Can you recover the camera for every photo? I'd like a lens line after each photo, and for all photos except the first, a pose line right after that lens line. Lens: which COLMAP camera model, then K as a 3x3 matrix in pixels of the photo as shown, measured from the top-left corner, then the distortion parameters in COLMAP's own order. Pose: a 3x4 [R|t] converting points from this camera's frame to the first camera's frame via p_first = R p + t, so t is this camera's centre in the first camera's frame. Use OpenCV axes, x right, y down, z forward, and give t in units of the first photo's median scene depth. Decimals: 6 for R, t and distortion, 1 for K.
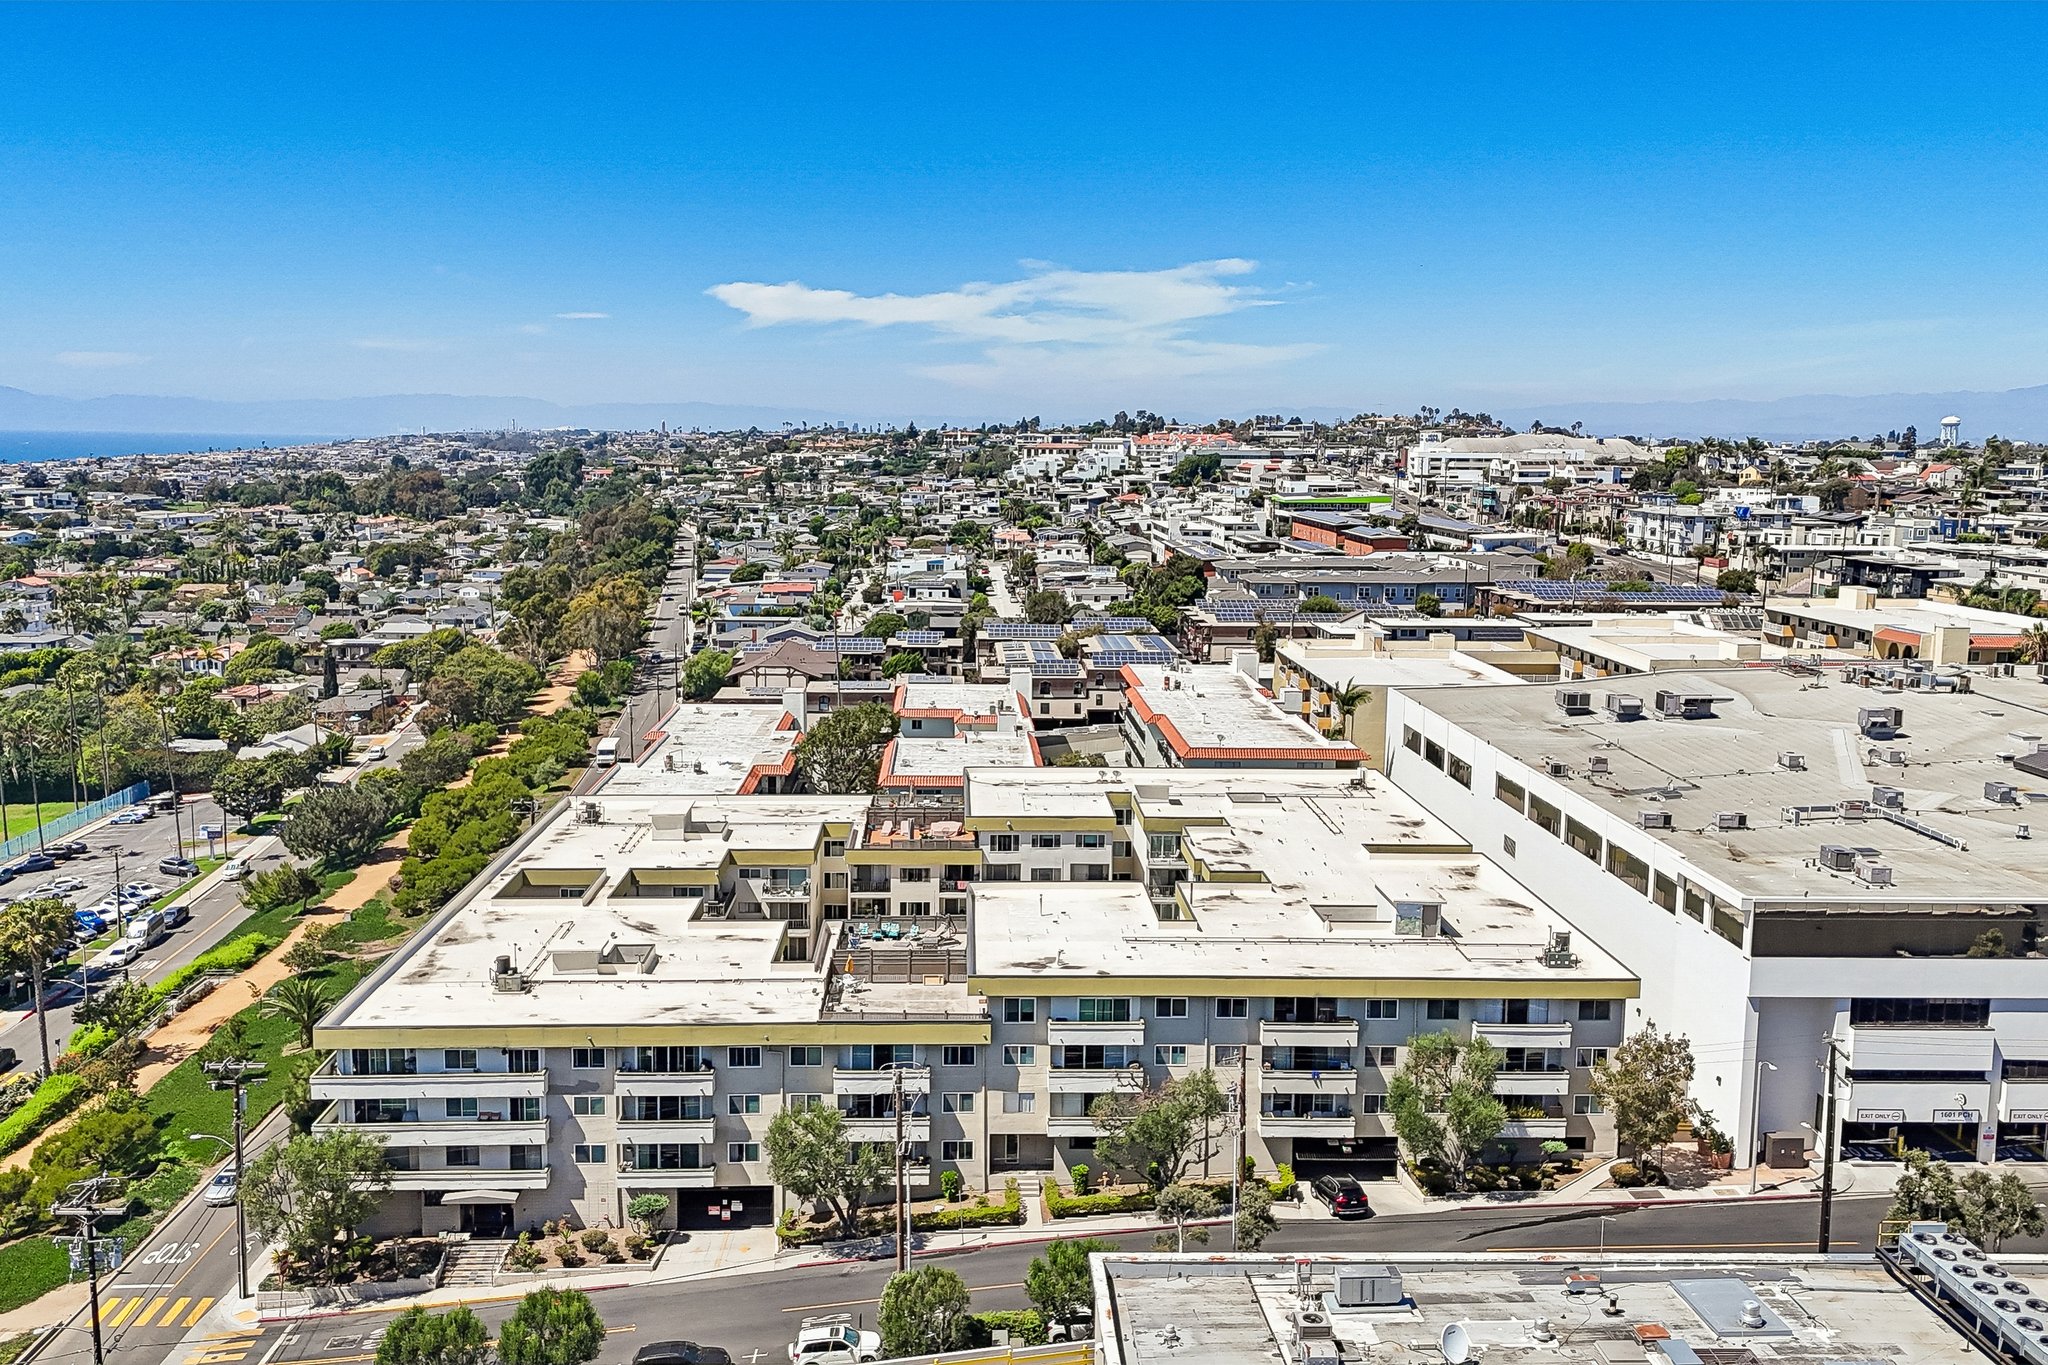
lens RADIAL K [[1792.1, 0, 1019.8], [0, 1792.1, 684.4], [0, 0, 1]] dist [0.111428, -0.169501]
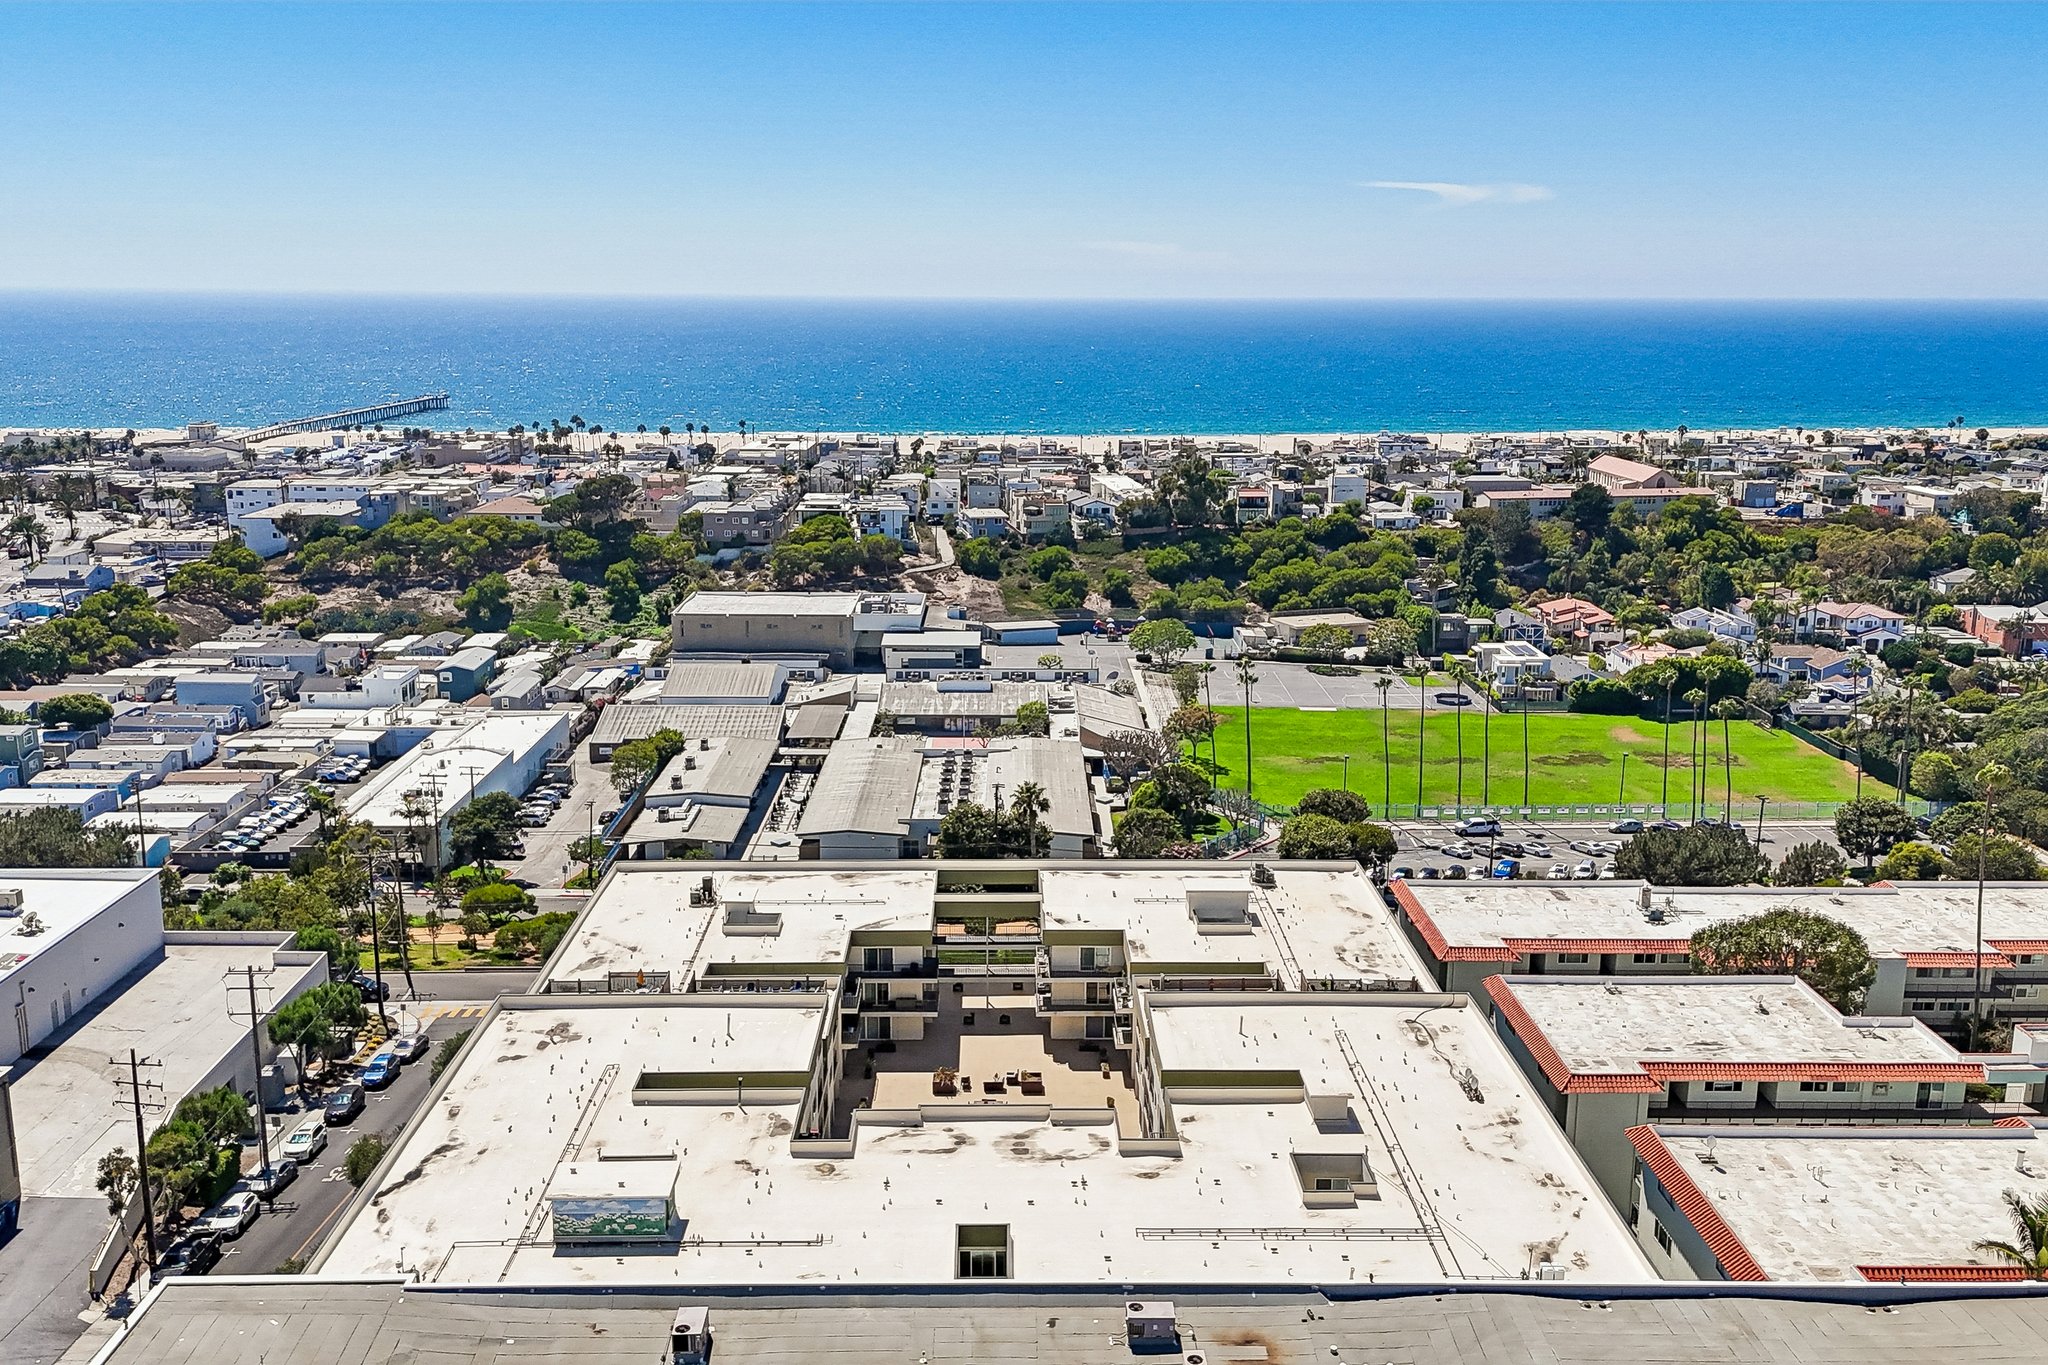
lens RADIAL K [[1792.1, 0, 1017.5], [0, 1792.1, 684.6], [0, 0, 1]] dist [0.111428, -0.169501]
pose [[-0.016358, 0.211387, -0.977266, 0.757624], [-0.143629, 0.966763, 0.211520, -0.233639], [0.989496, 0.143823, 0.014547, 0.907900]]
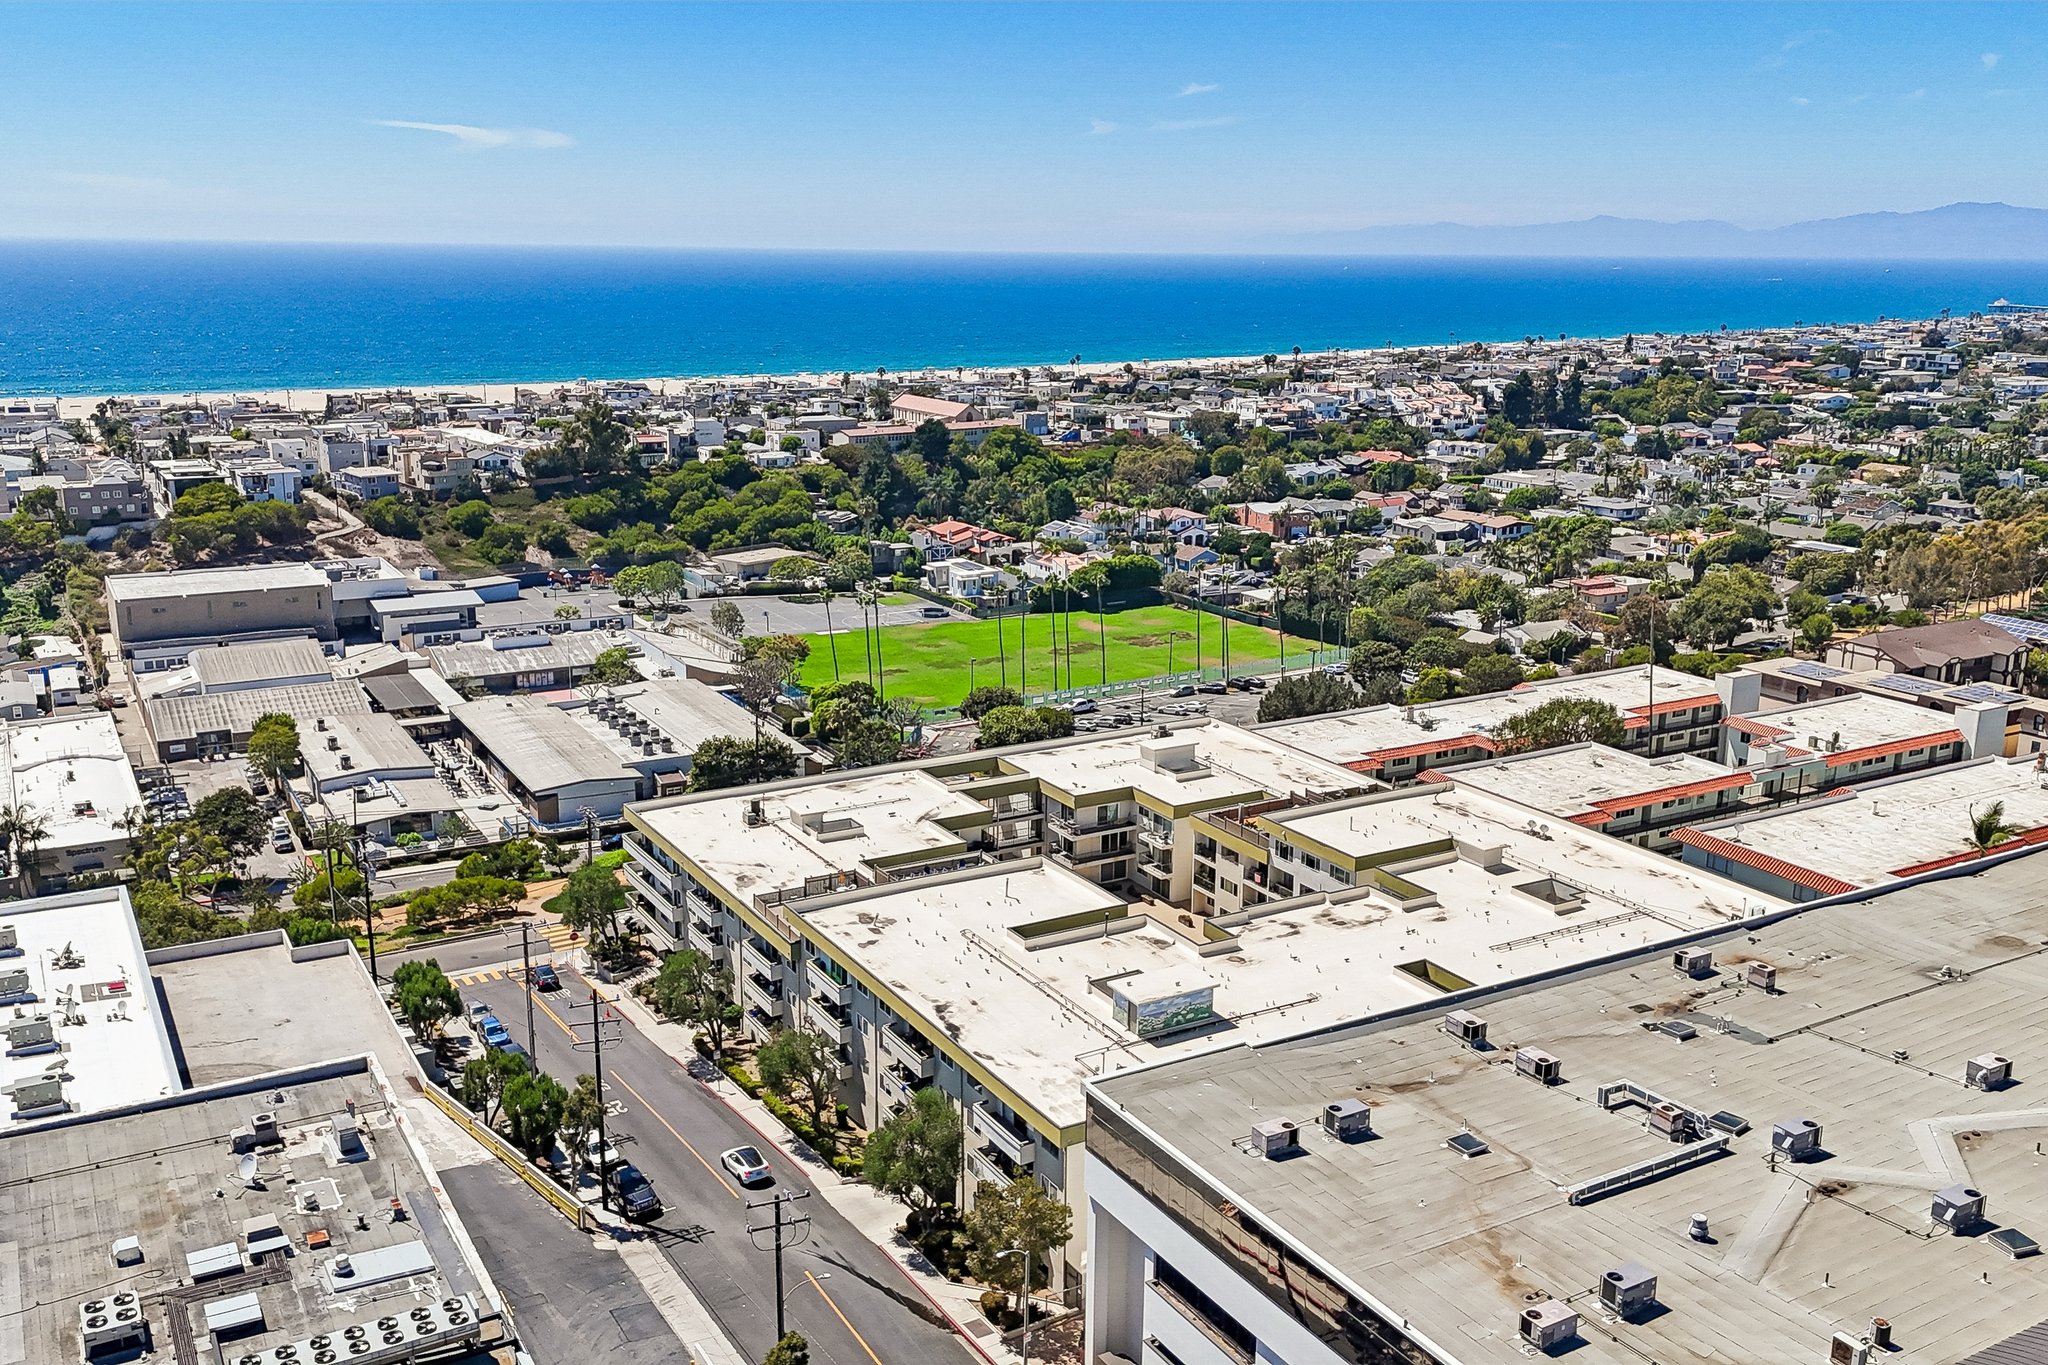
lens RADIAL K [[1792.1, 0, 1045.8], [0, 1792.1, 683.2], [0, 0, 1]] dist [0.111428, -0.169501]
pose [[0.481380, 0.209342, -0.851146, 0.780652], [-0.130269, 0.977363, 0.166710, -0.158961], [0.866778, 0.030627, 0.497753, 0.370865]]
